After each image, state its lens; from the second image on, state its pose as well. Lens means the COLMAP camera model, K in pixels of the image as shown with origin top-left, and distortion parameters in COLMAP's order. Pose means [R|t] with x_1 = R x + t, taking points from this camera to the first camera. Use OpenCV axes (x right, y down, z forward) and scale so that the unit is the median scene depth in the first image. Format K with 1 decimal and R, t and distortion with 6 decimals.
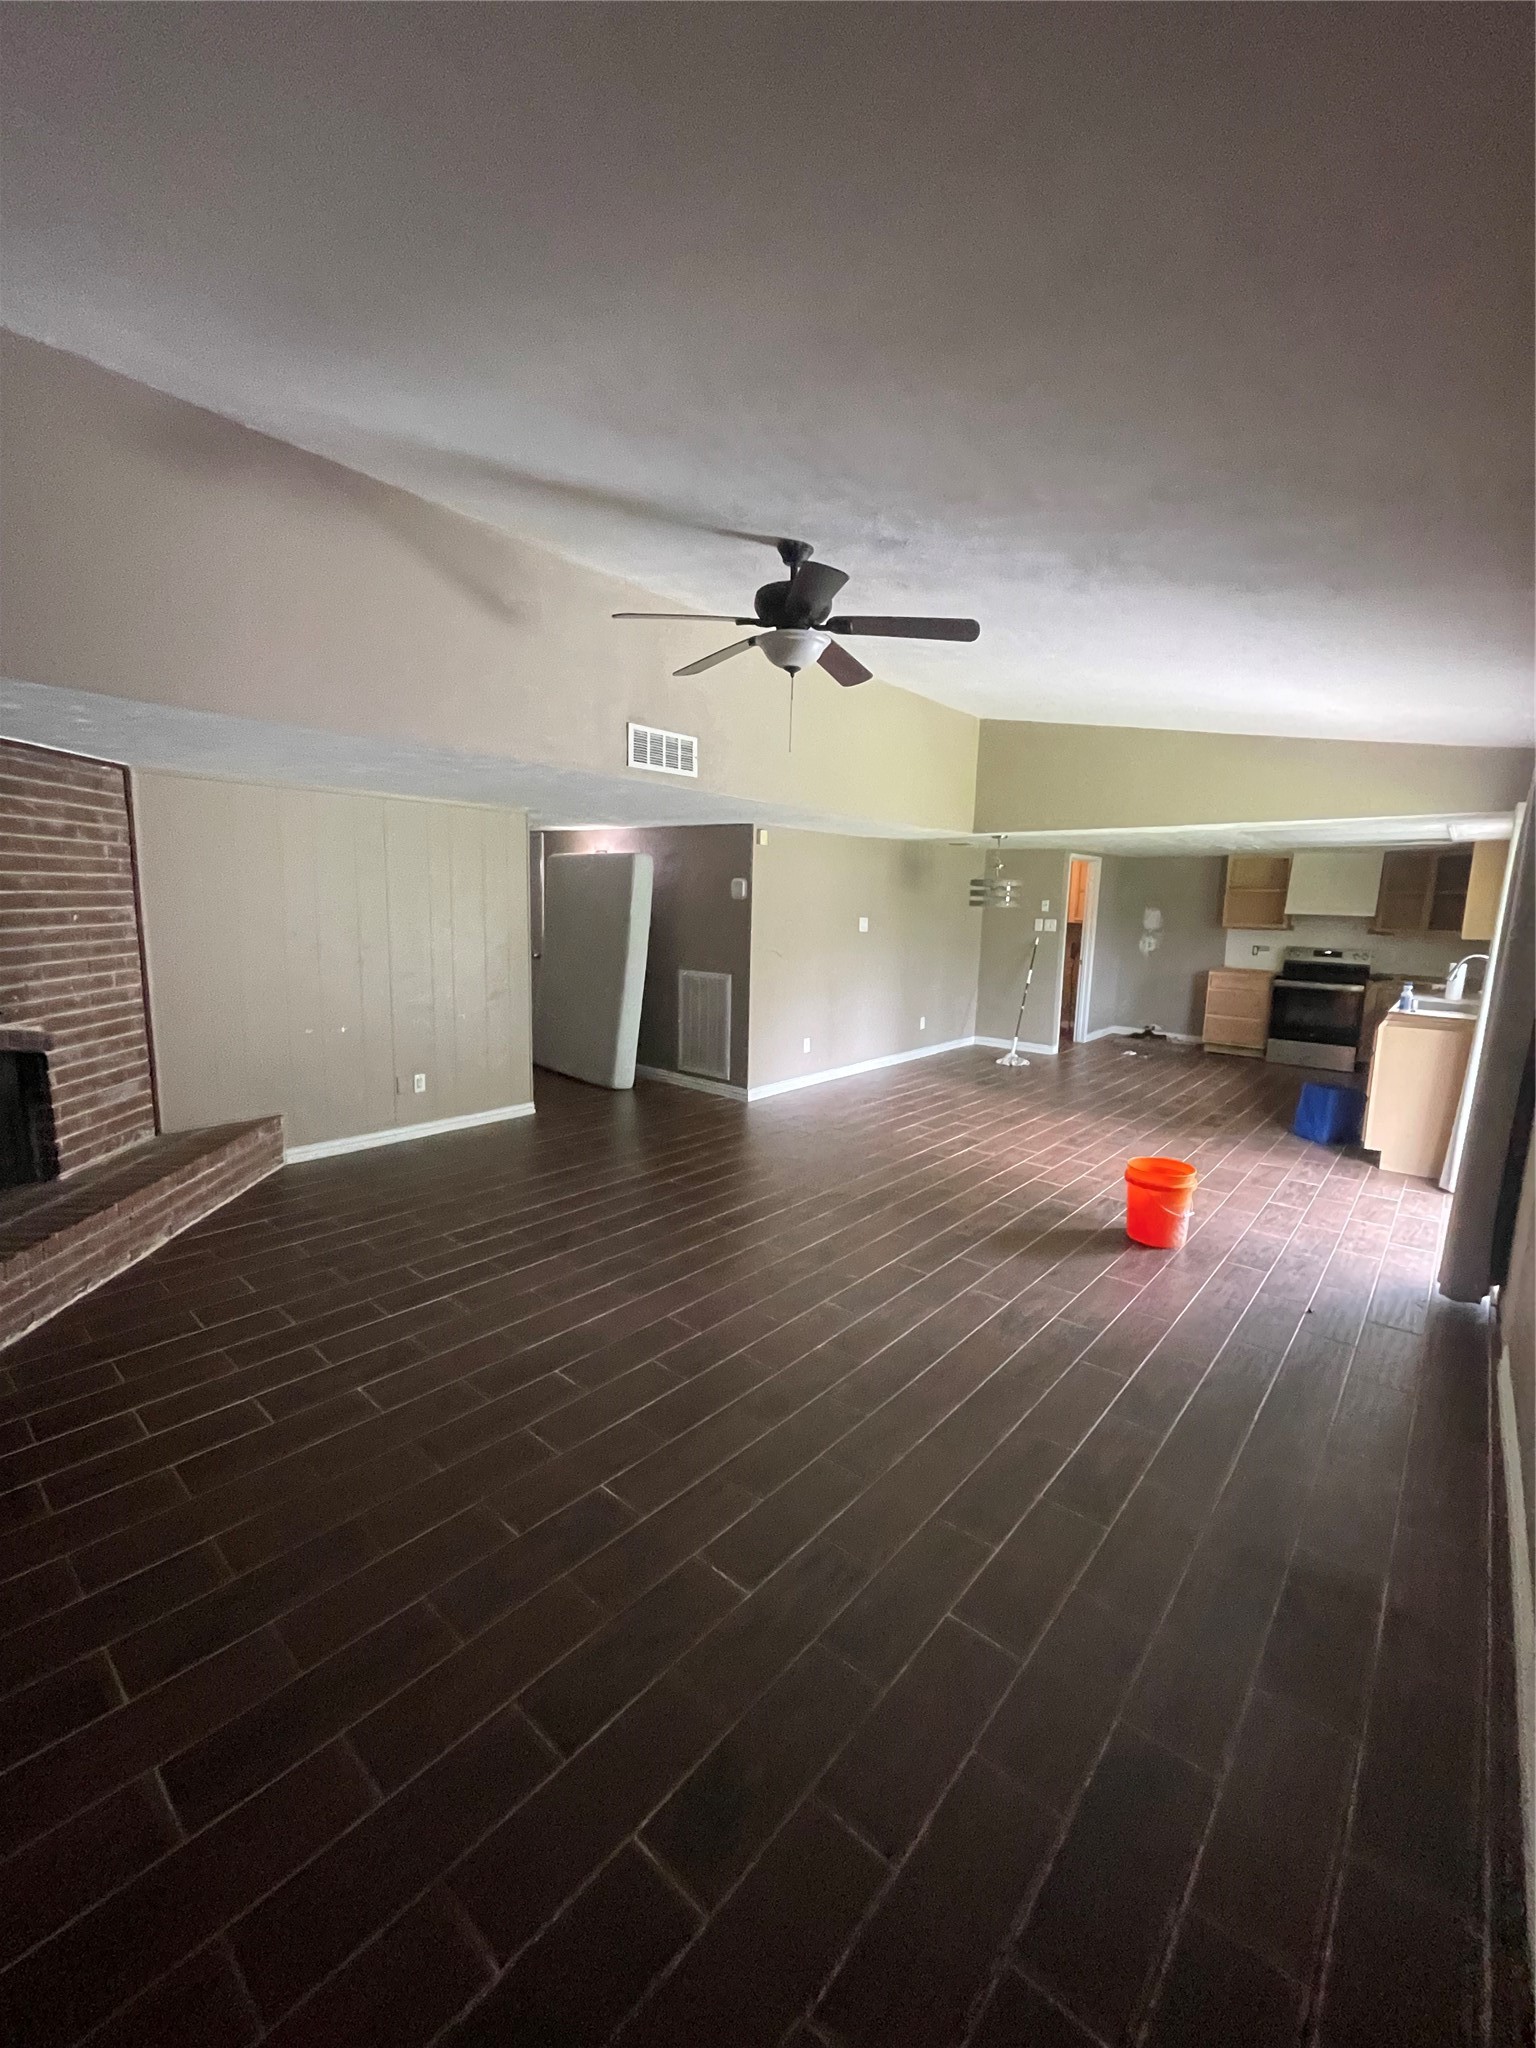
lens RADIAL K [[828.1, 0, 766.3], [0, 828.1, 1023.2], [0, 0, 1]] dist [-0.002616, 0.001059]
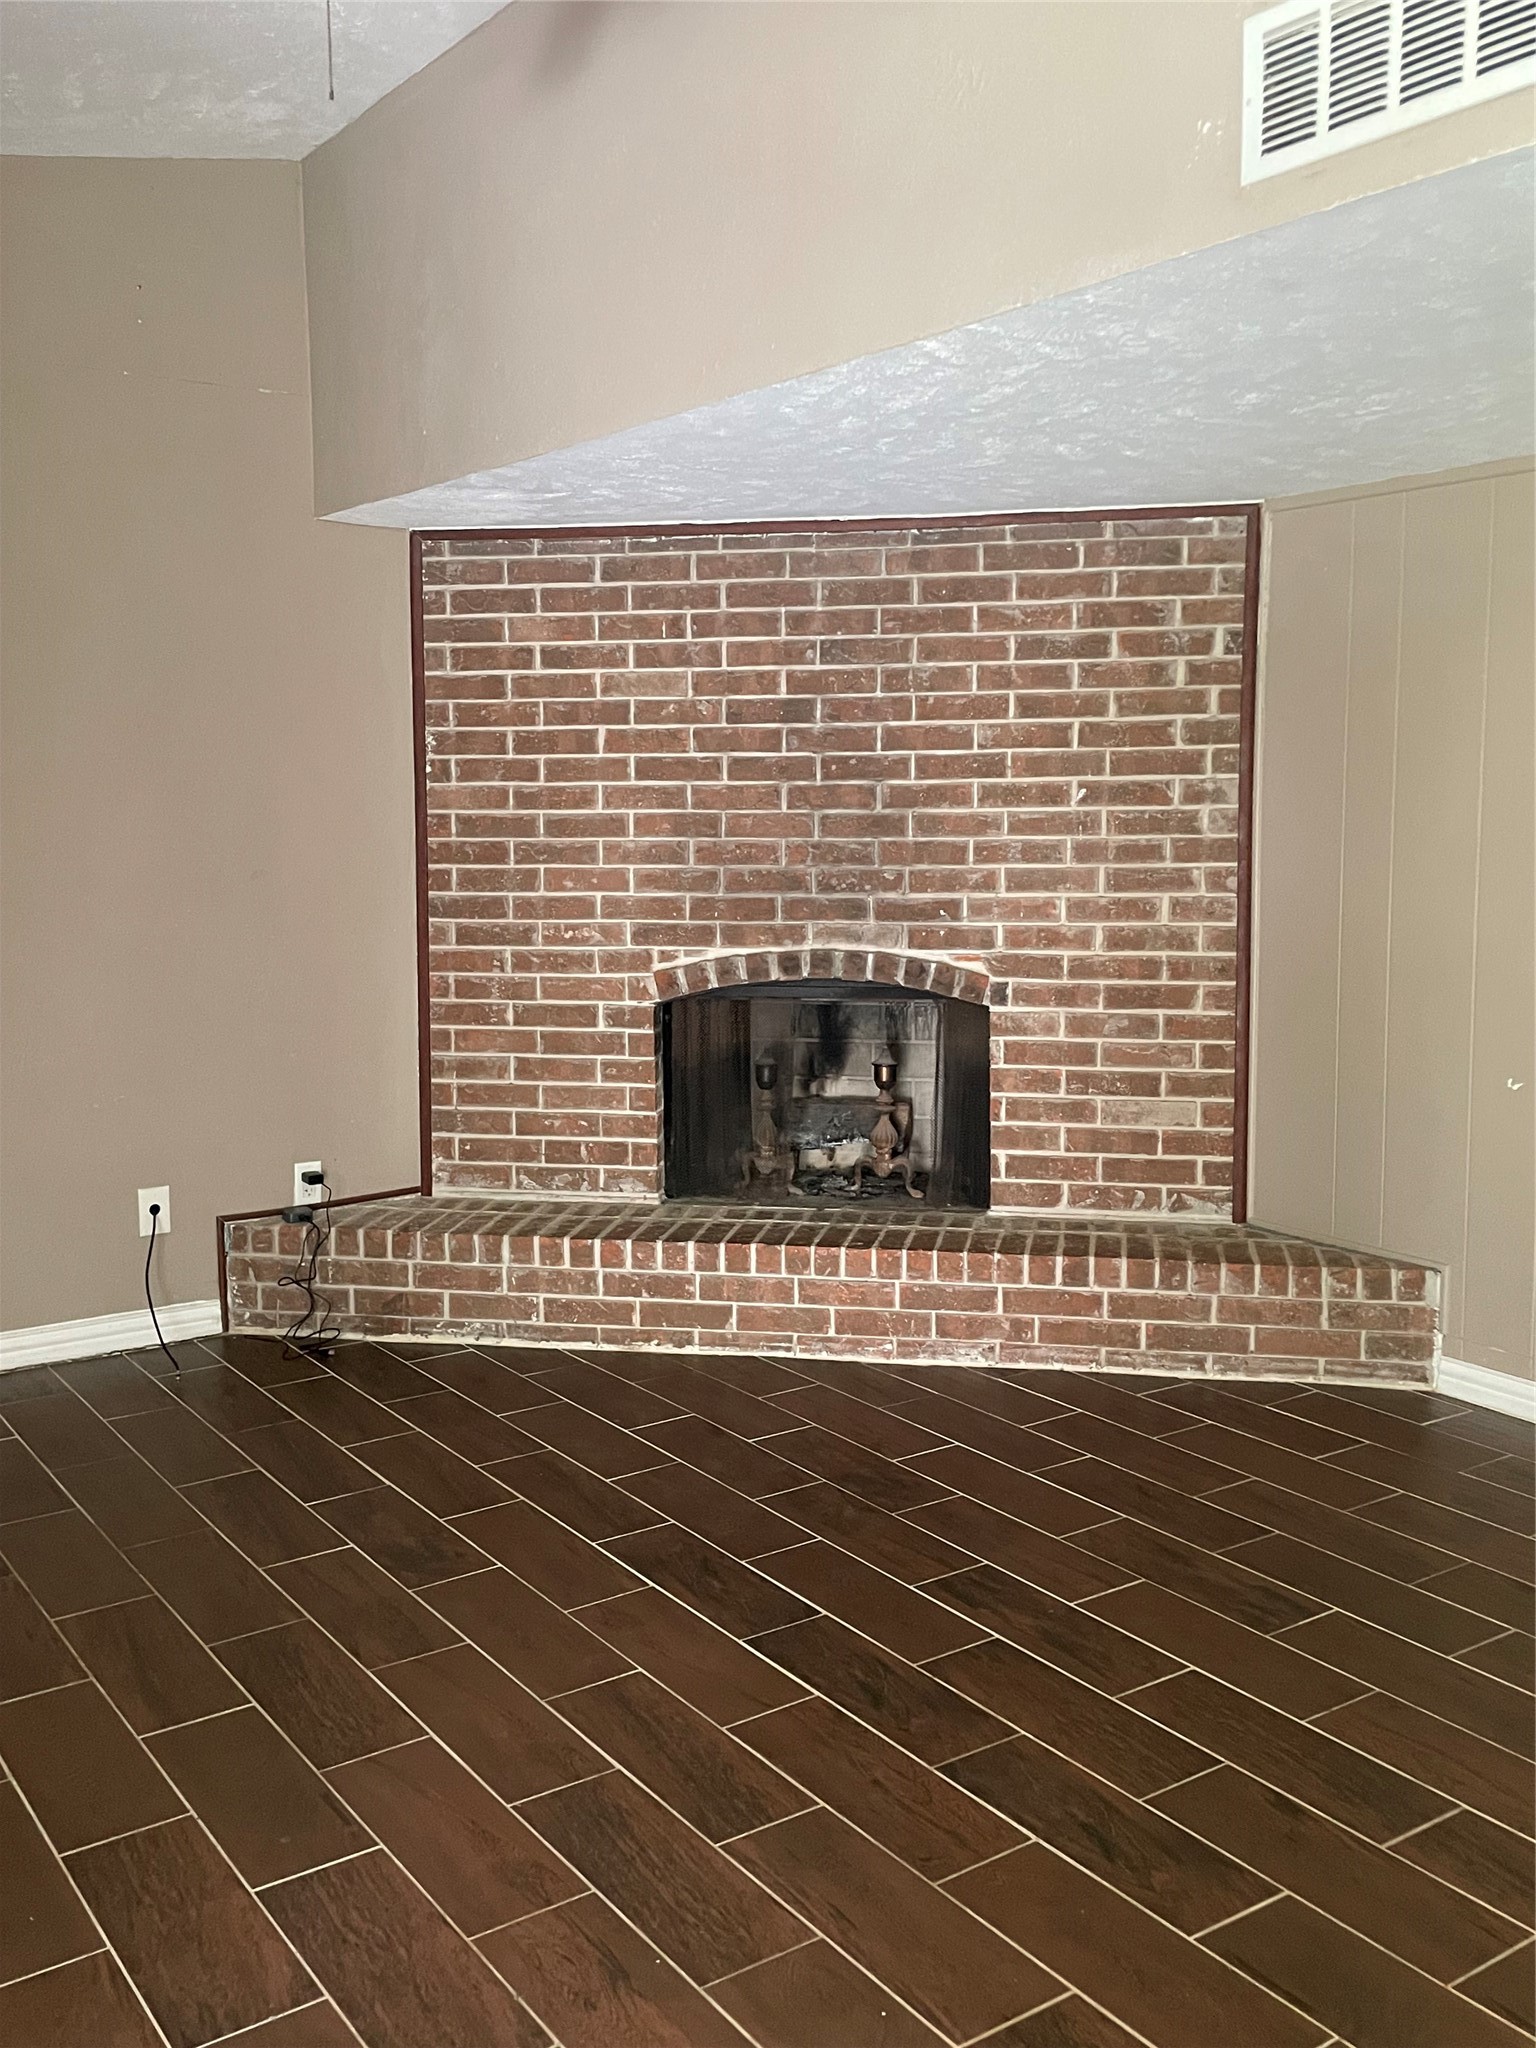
lens RADIAL K [[1880.7, 0, 766.0], [0, 1880.7, 1026.8], [0, 0, 1]] dist [0.046566, 0.000000]
pose [[-0.249559, 0.099520, -0.963232, 0.489889], [-0.145031, 0.979644, 0.138791, -0.111124], [0.957437, 0.174335, -0.230046, 1.051274]]
